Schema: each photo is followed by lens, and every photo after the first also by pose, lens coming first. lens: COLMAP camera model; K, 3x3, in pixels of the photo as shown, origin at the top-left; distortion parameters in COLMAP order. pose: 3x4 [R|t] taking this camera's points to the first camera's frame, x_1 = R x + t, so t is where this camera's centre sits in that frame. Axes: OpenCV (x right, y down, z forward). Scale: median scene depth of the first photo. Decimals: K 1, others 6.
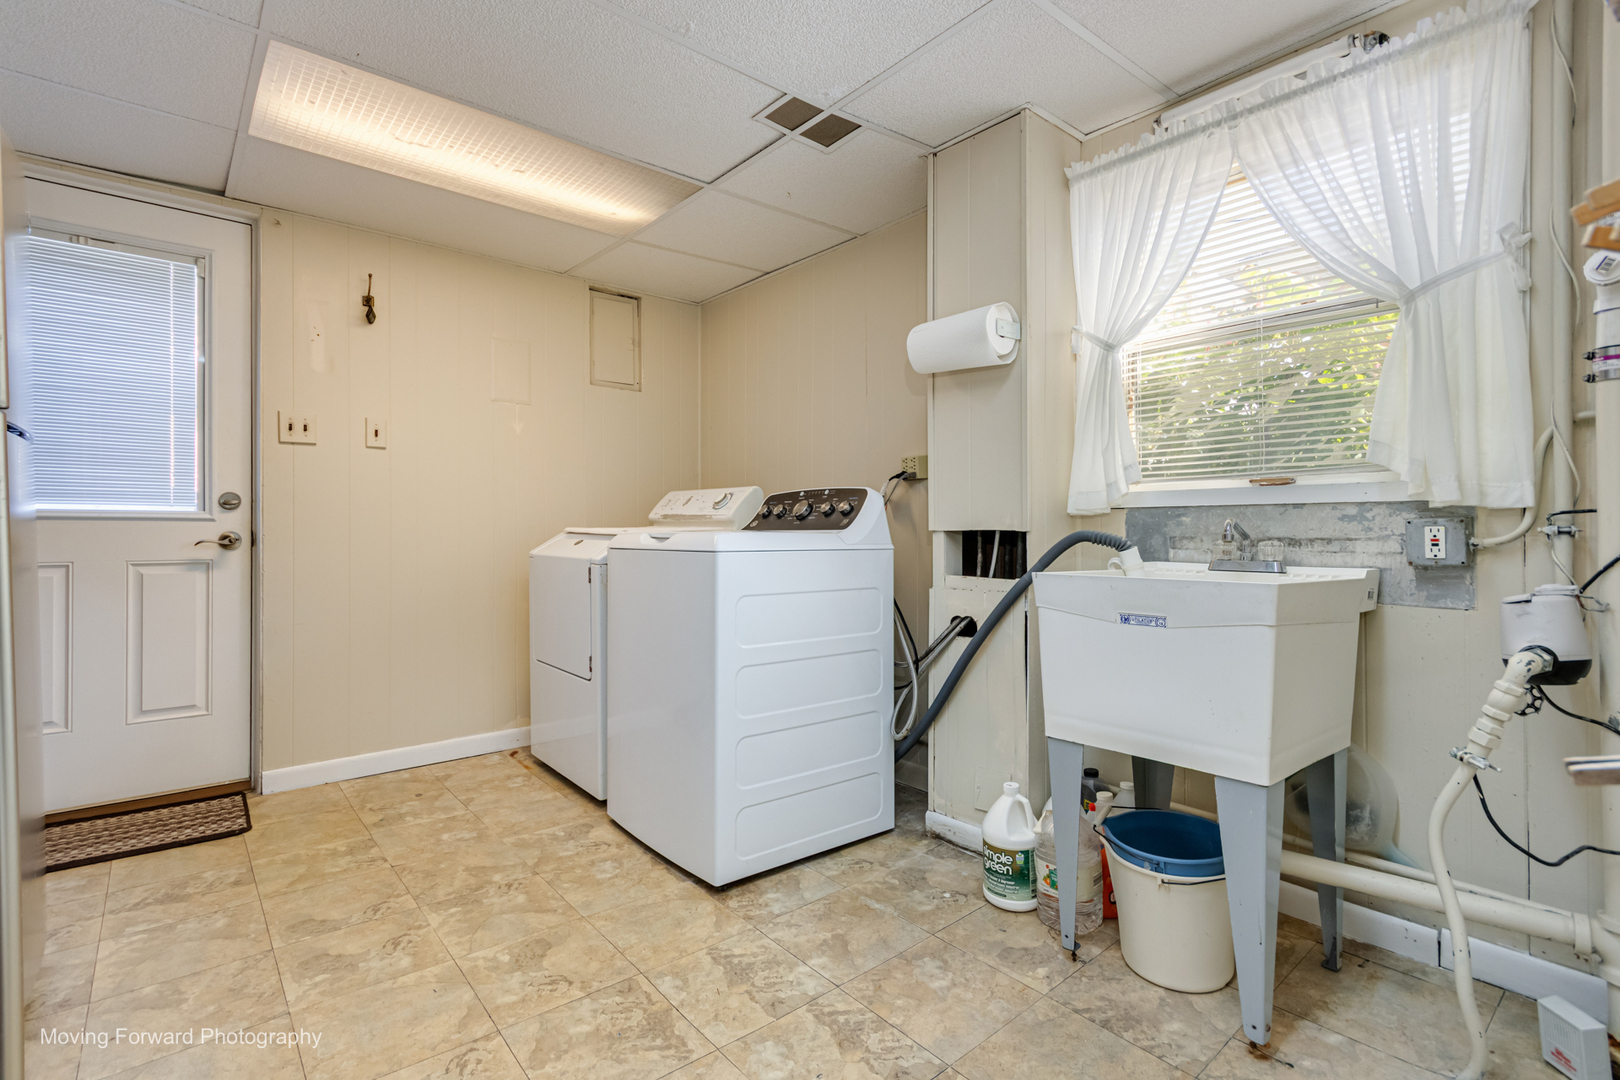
lens RADIAL K [[781.9, 0, 812.0], [0, 781.9, 533.0], [0, 0, 1]] dist [0.015688, 0.000035]
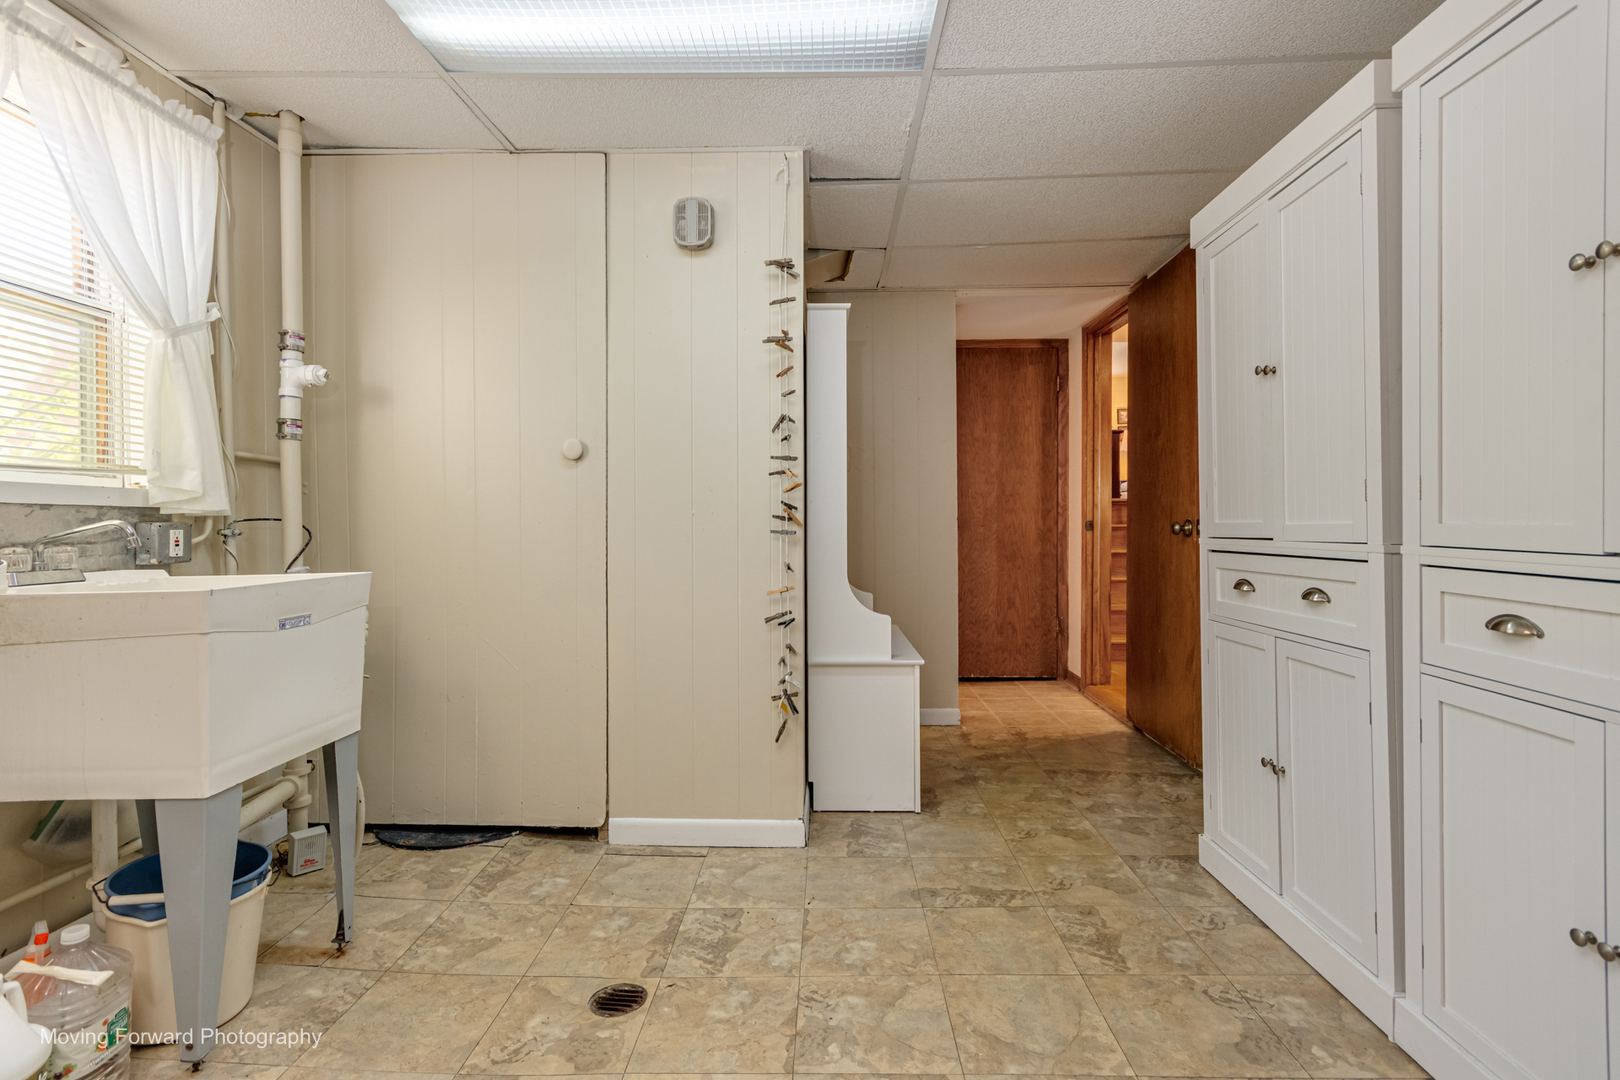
lens RADIAL K [[781.9, 0, 811.2], [0, 781.9, 534.7], [0, 0, 1]] dist [0.015688, 0.000035]
pose [[-0.755273, -0.003144, 0.655403, -0.711504], [0.008817, 0.999849, 0.014957, -0.010073], [-0.655351, 0.017075, -0.755131, 1.271218]]
